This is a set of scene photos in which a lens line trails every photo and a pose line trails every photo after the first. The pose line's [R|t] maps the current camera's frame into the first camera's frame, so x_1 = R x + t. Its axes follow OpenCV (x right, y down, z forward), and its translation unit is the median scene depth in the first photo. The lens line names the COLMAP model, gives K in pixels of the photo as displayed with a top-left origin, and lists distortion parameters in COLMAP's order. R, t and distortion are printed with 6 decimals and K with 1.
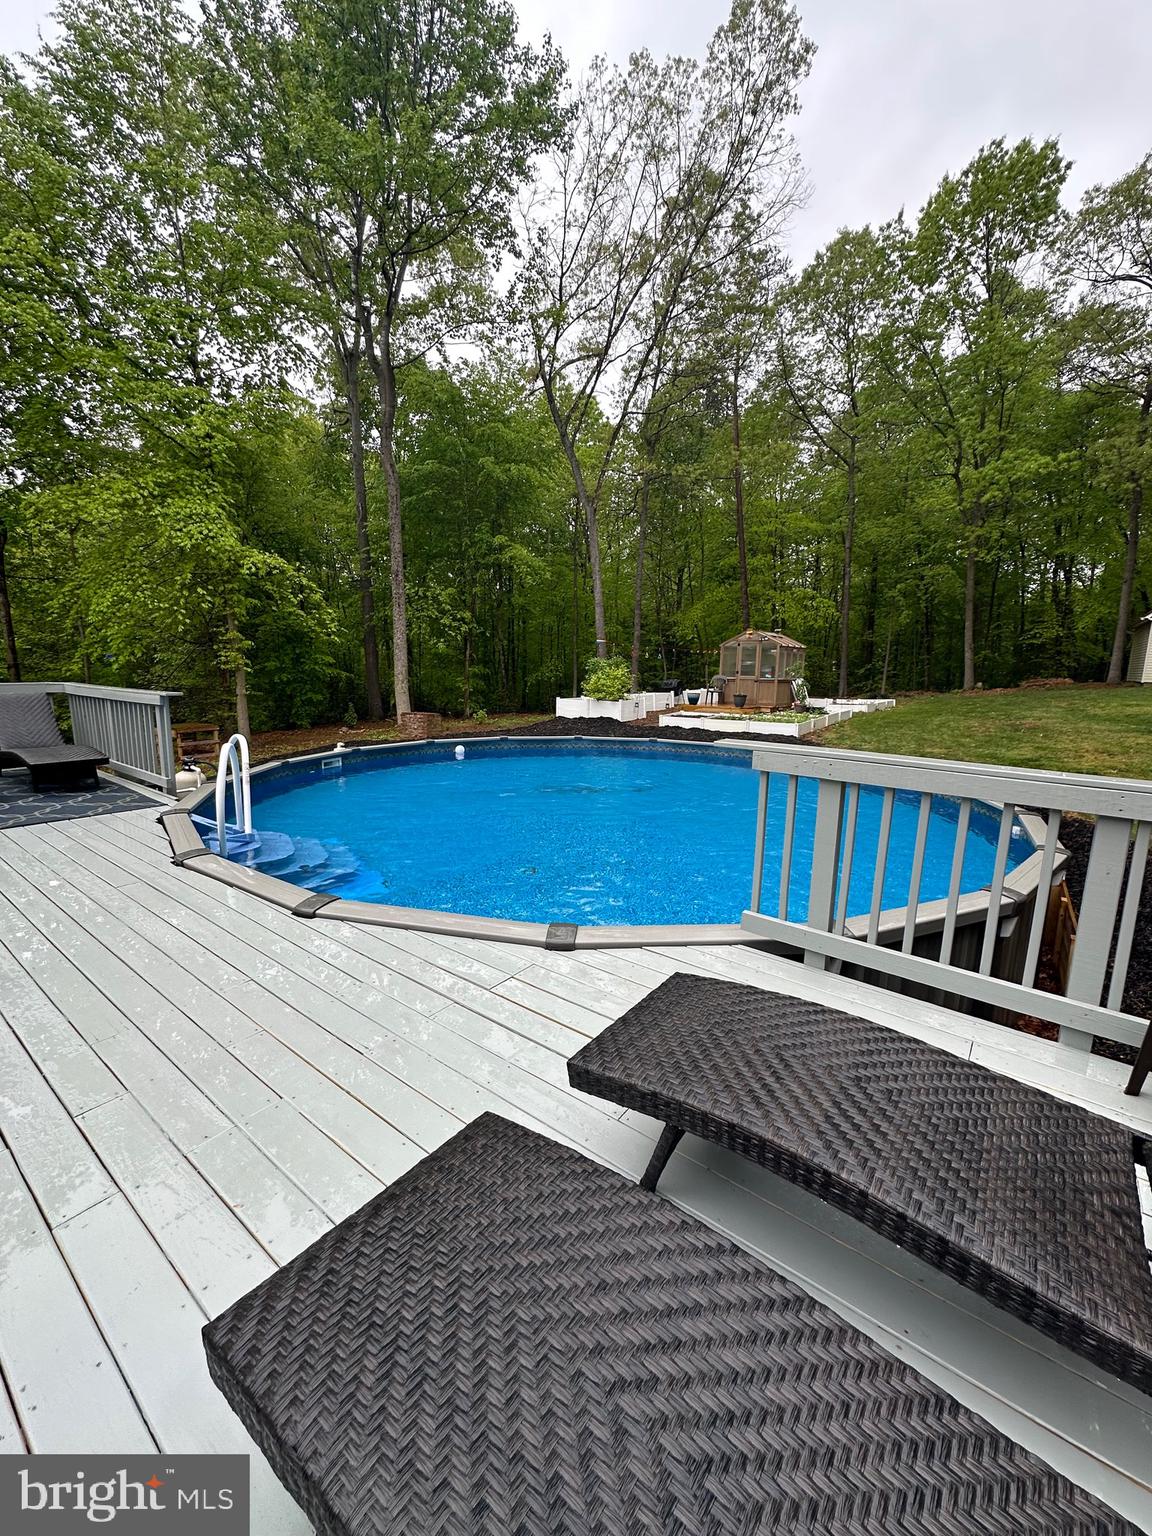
lens RADIAL K [[614.1, 0, 576.0], [0, 614.1, 768.0], [0, 0, 1]] dist [-0.002289, 0.000050]
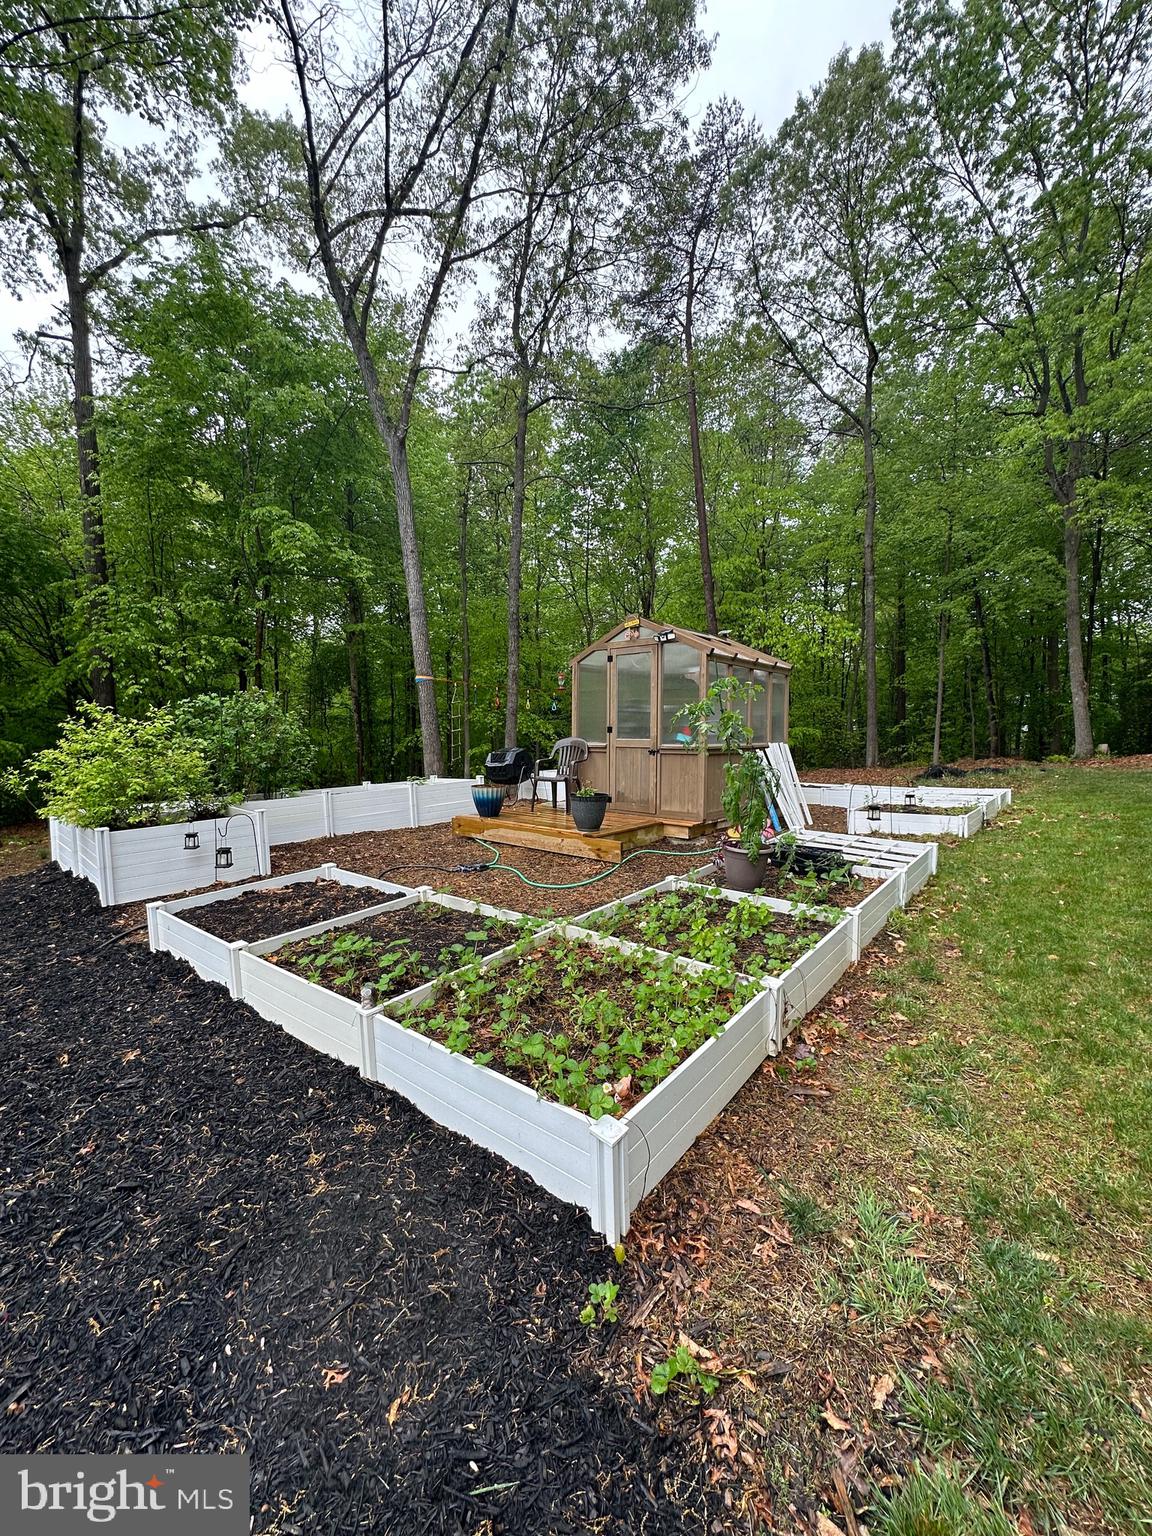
lens RADIAL K [[614.1, 0, 576.0], [0, 614.1, 768.0], [0, 0, 1]] dist [-0.002289, 0.000050]
pose [[0.999560, -0.009643, -0.028058, 0.153623], [0.006707, 0.994668, -0.102907, -0.057217], [0.028901, 0.102673, 0.994295, 0.384256]]
